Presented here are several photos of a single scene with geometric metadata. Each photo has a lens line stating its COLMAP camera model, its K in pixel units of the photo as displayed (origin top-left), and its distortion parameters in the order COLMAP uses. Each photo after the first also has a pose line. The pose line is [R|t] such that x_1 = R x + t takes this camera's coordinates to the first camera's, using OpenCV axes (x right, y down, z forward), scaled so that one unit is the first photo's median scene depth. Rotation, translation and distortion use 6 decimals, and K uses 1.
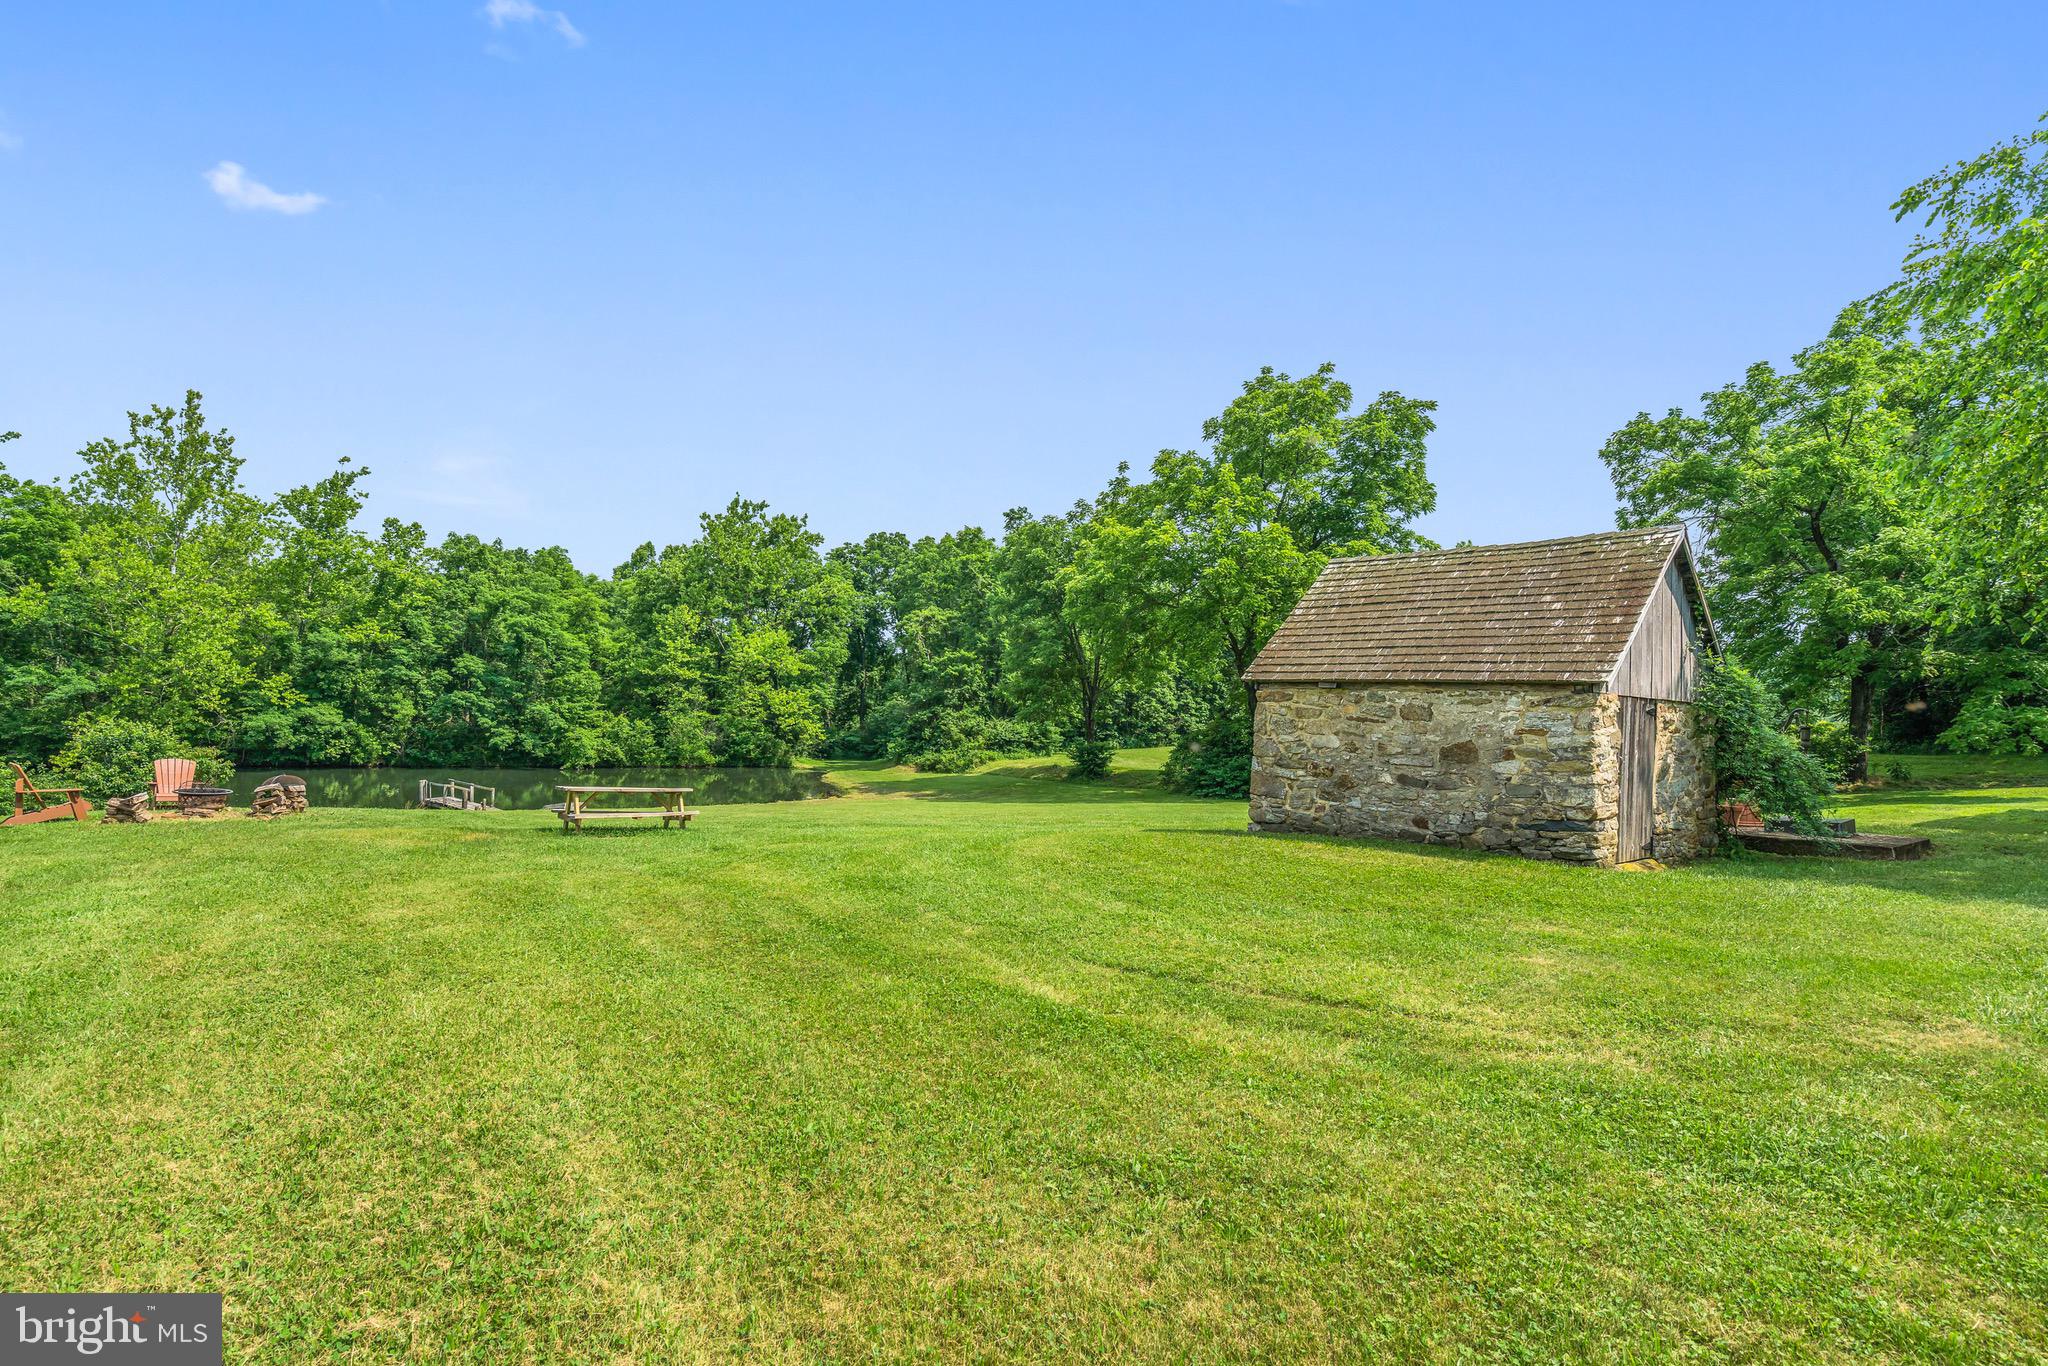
lens RADIAL K [[1000.8, 0, 1007.7], [0, 1000.8, 694.9], [0, 0, 1]] dist [-0.000232, 0.003829]
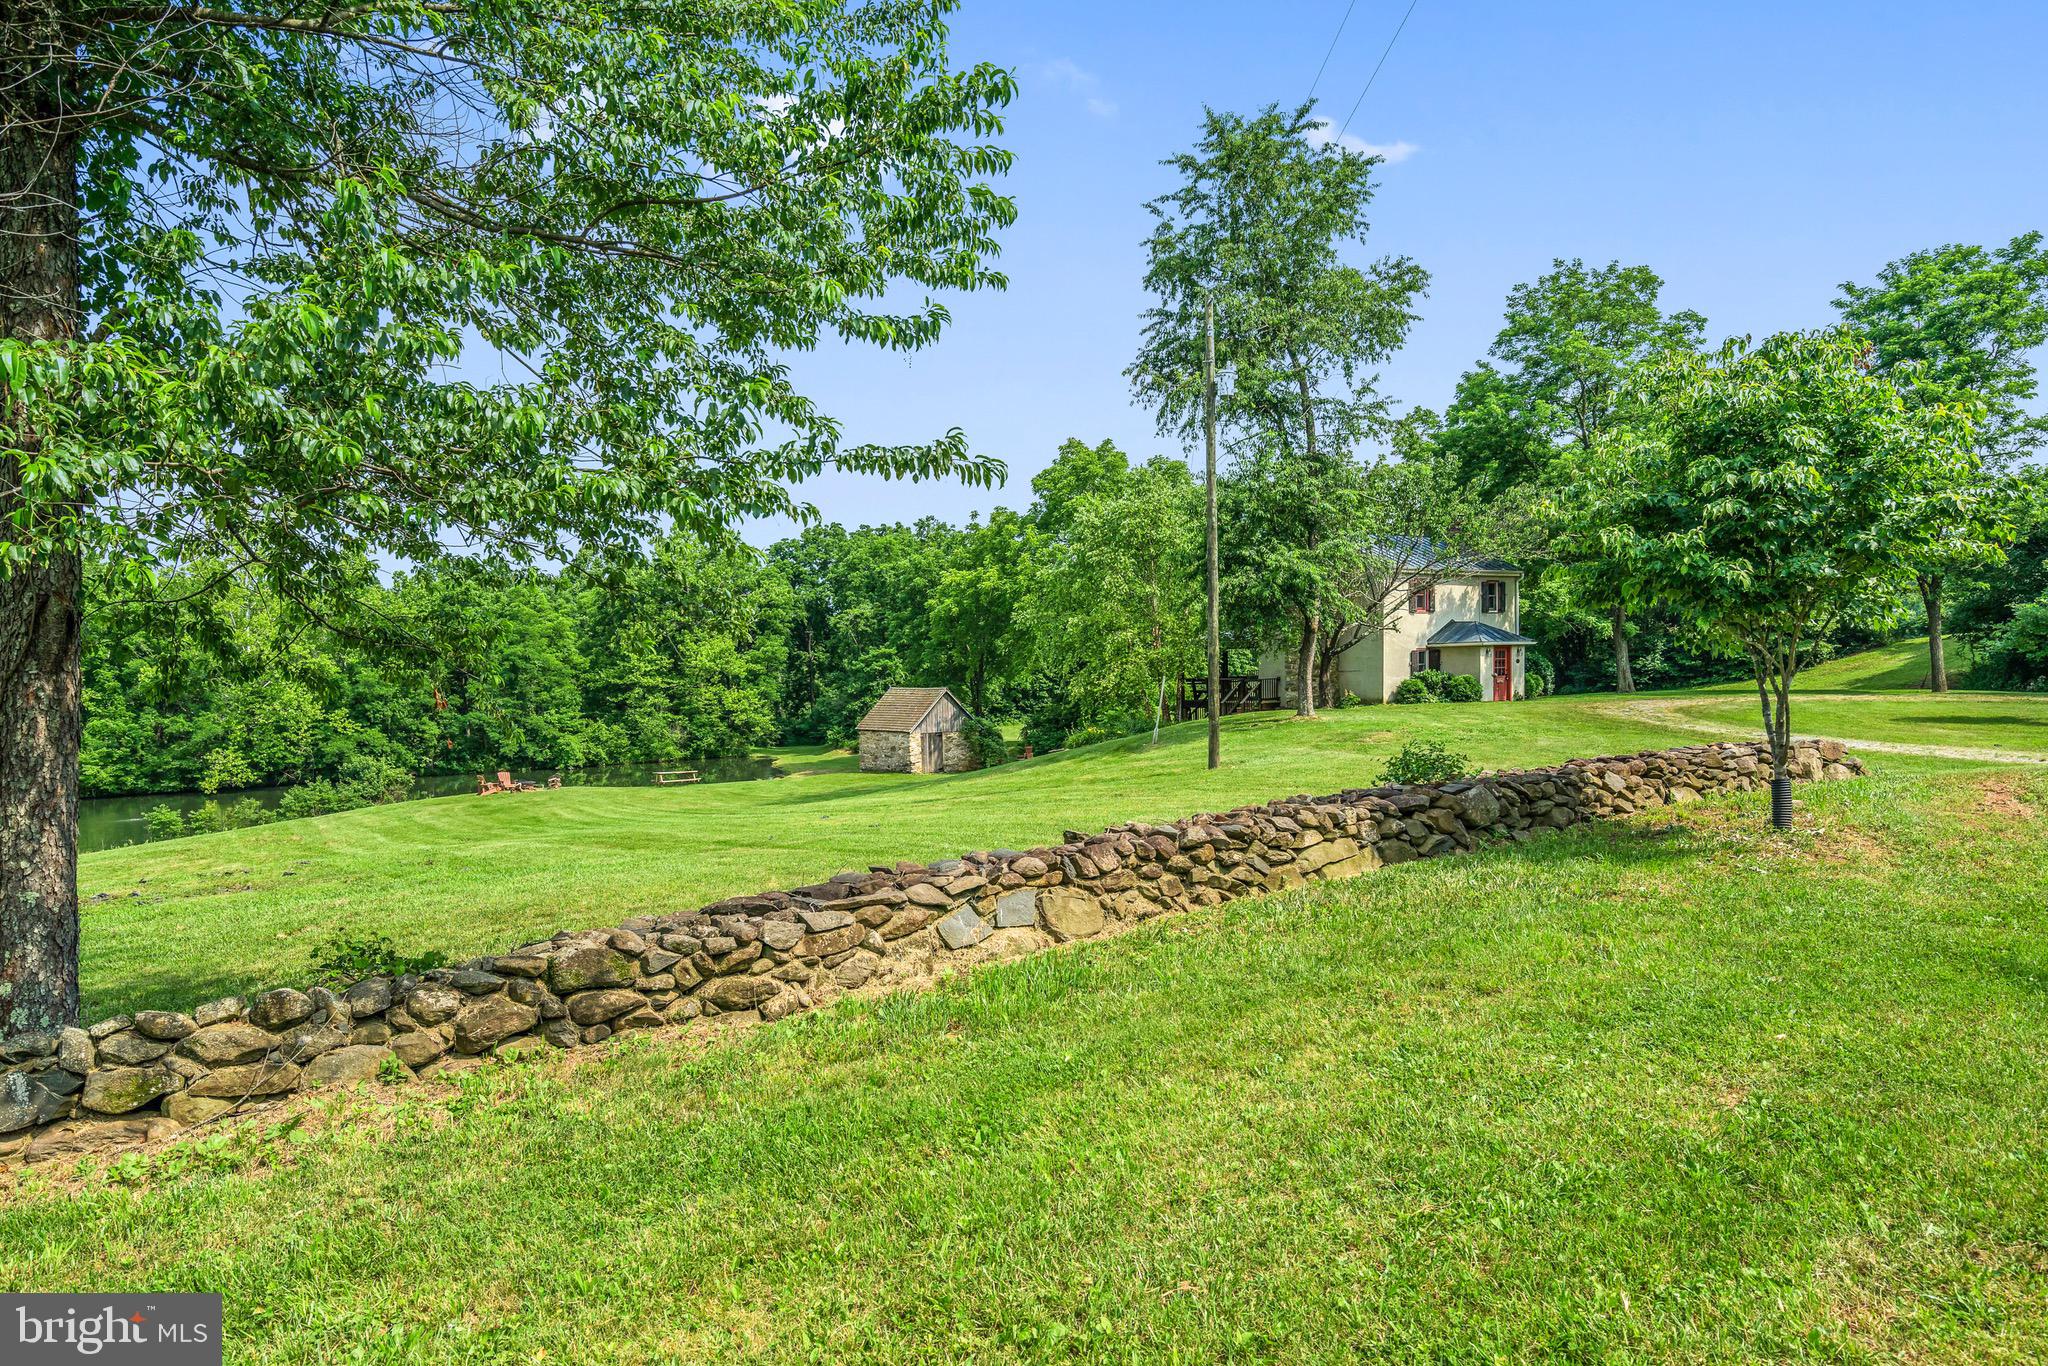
lens RADIAL K [[1327.6, 0, 1027.9], [0, 1327.6, 775.2], [0, 0, 1]] dist [-0.001854, 0.003259]
pose [[0.997963, -0.061941, -0.015267, 0.151434], [0.063181, 0.992753, 0.102224, -0.049245], [0.008824, -0.102980, 0.994644, -0.612347]]
